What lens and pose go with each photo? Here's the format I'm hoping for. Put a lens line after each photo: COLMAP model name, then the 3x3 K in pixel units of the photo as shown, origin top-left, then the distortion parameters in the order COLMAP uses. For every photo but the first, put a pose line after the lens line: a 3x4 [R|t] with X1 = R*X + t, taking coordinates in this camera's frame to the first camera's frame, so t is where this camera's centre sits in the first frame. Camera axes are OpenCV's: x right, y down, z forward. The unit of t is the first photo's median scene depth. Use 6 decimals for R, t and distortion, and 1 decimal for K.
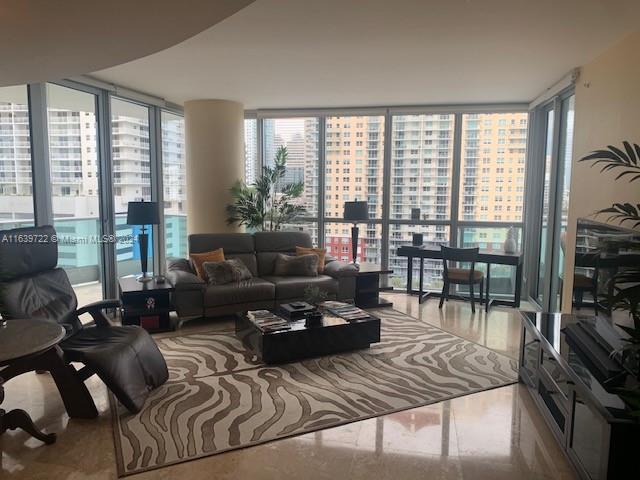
lens RADIAL K [[487.7, 0, 320.0], [0, 487.7, 240.0], [0, 0, 1]] dist [0.003384, -0.000934]
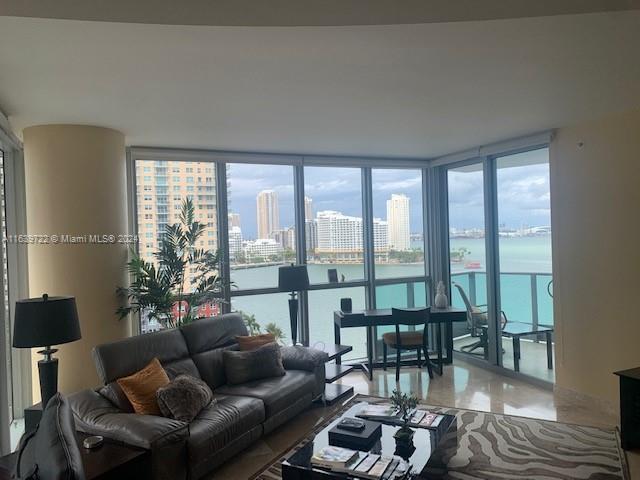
lens RADIAL K [[485.8, 0, 320.0], [0, 485.8, 226.9], [0, 0, 1]] dist [0.004191, -0.001873]
pose [[0.802201, -0.026582, 0.596461, -0.362731], [0.108593, 0.988841, -0.101982, -0.057708], [-0.587095, 0.146582, 0.796137, 0.329313]]
